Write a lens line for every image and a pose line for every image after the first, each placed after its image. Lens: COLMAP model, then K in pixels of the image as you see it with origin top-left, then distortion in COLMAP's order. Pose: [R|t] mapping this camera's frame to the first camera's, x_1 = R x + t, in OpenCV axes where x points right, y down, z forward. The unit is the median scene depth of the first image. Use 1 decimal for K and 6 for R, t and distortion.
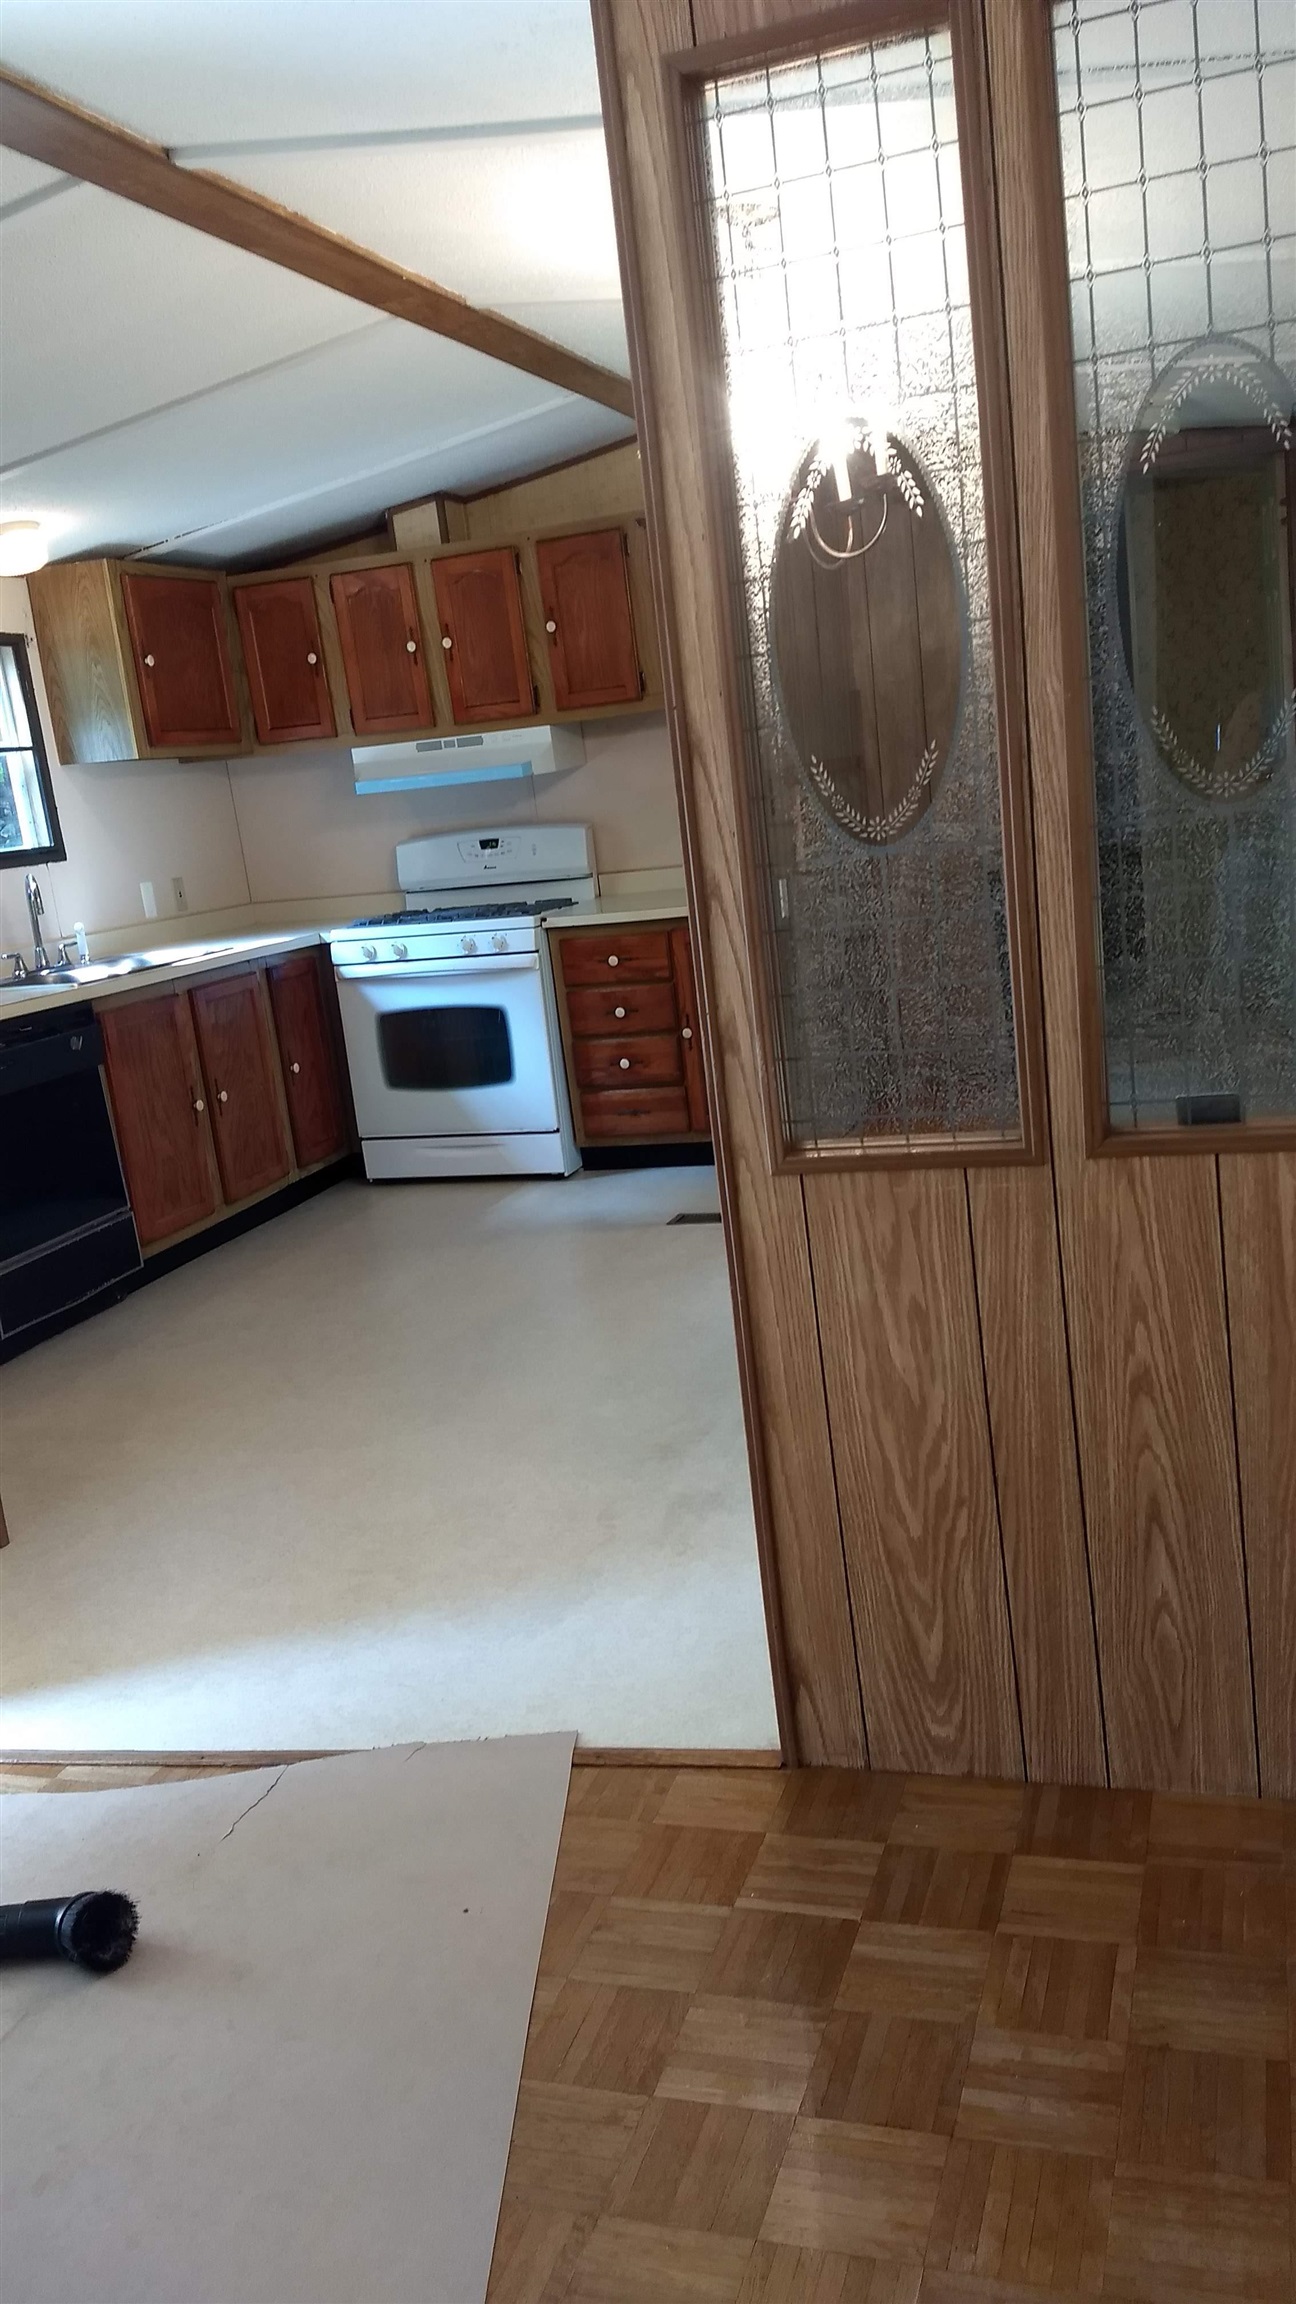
lens RADIAL K [[1762.3, 0, 648.0], [0, 1762.3, 1152.0], [0, 0, 1]] dist [0.229465, -0.404138]
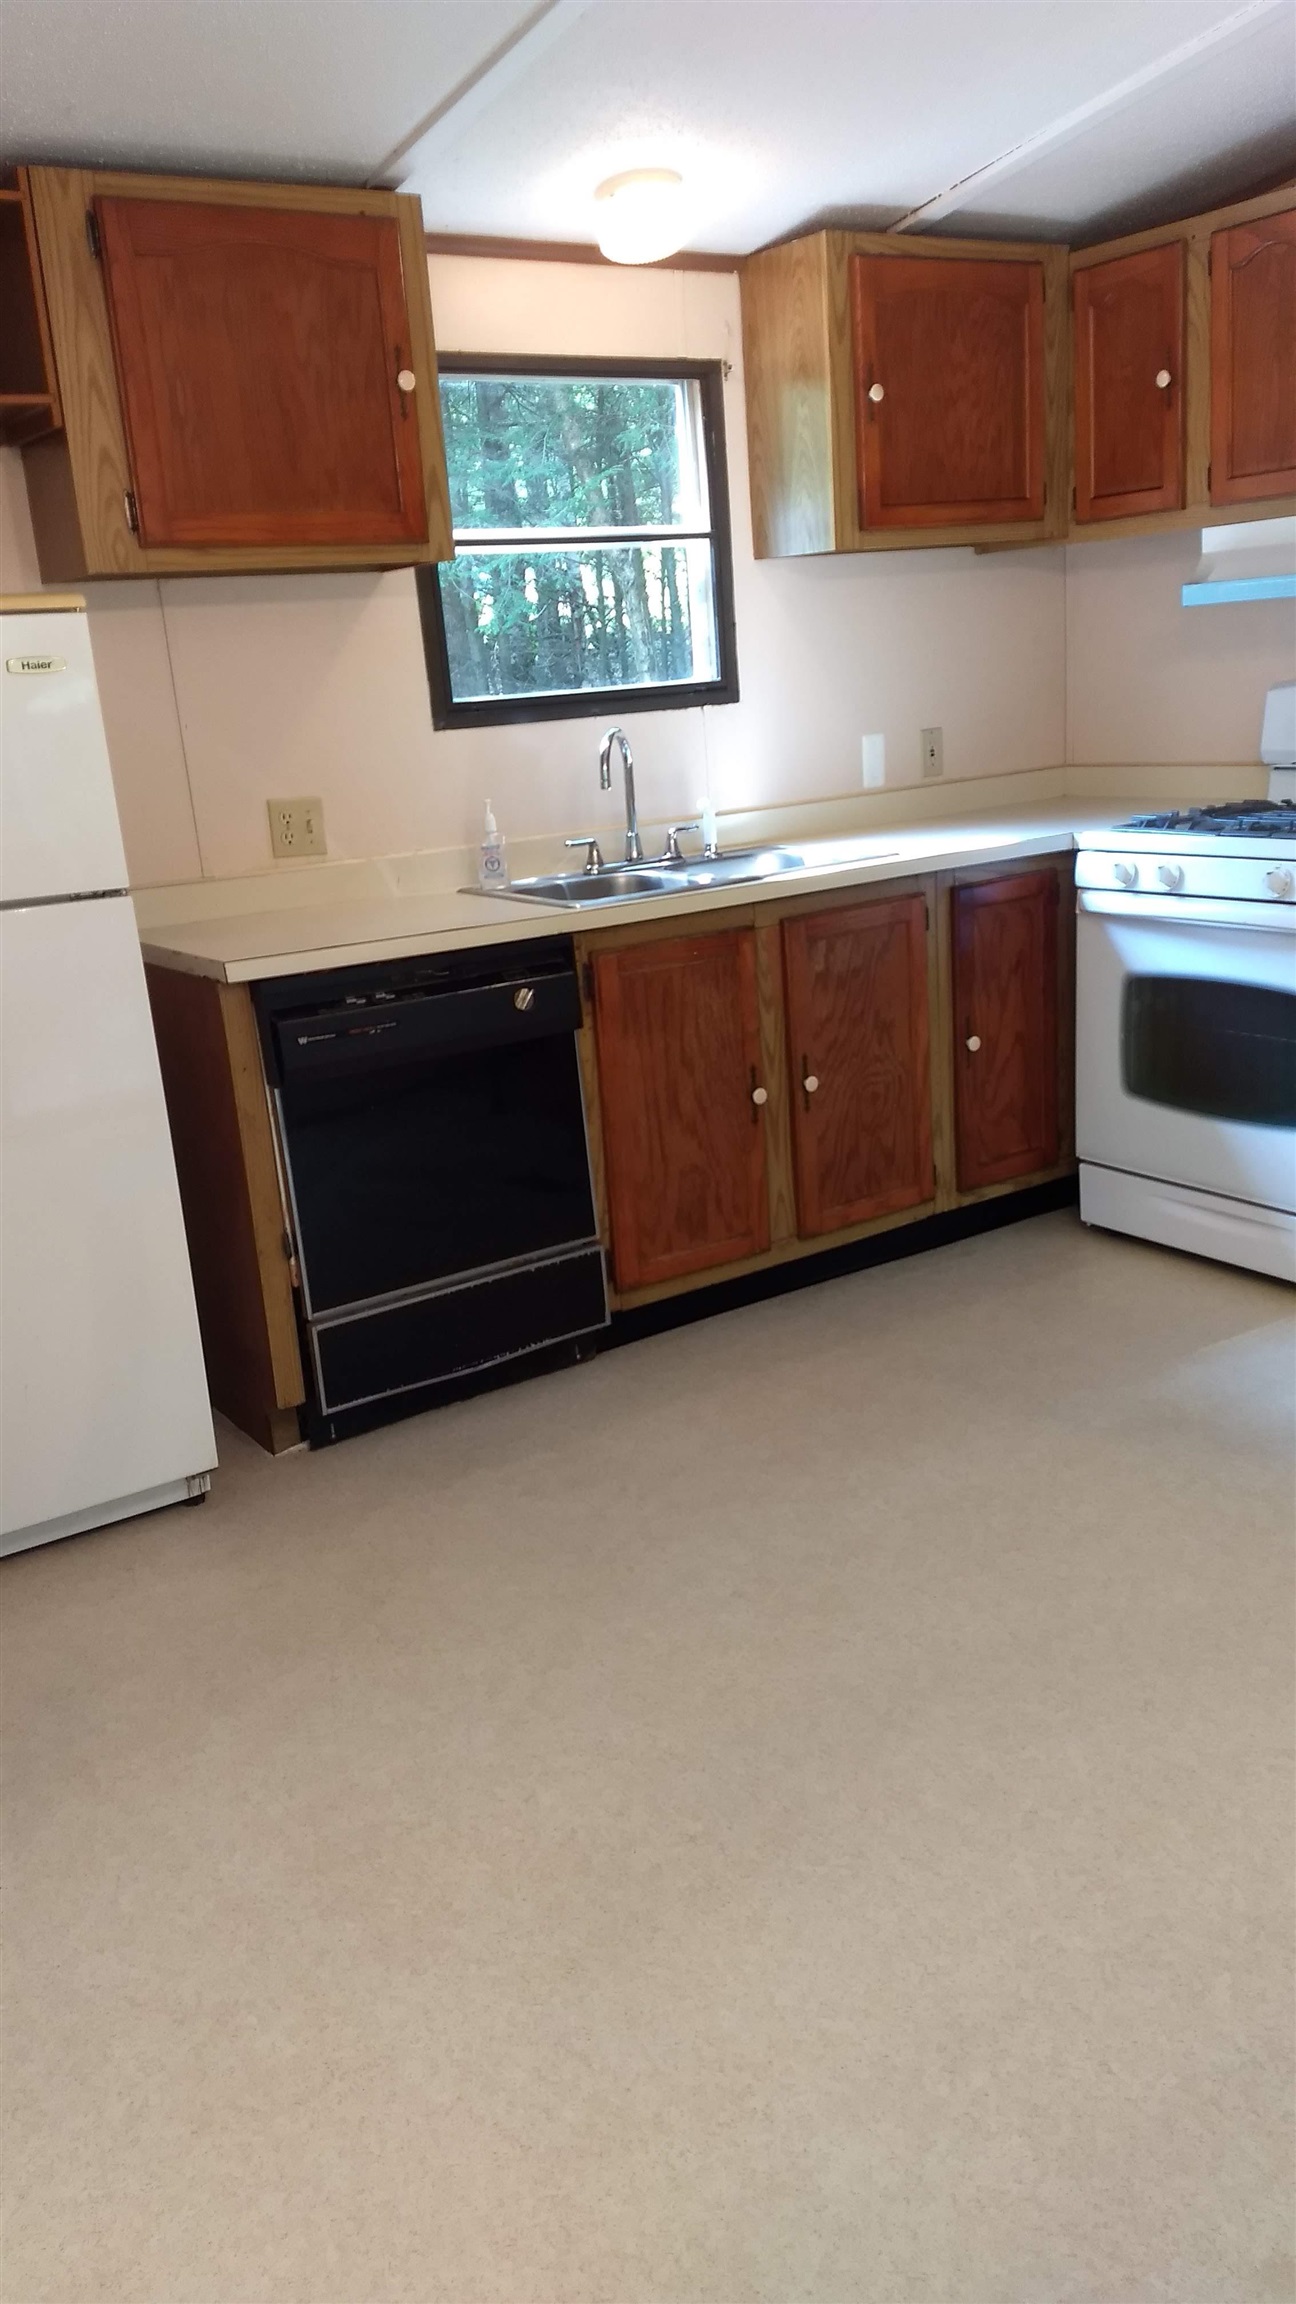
lens RADIAL K [[1762.3, 0, 648.0], [0, 1762.3, 1152.0], [0, 0, 1]] dist [0.229465, -0.404138]
pose [[0.790507, 0.209541, -0.575493, 0.090652], [-0.142755, 0.976810, 0.159573, -0.095620], [0.595584, -0.043989, 0.802088, 0.407248]]
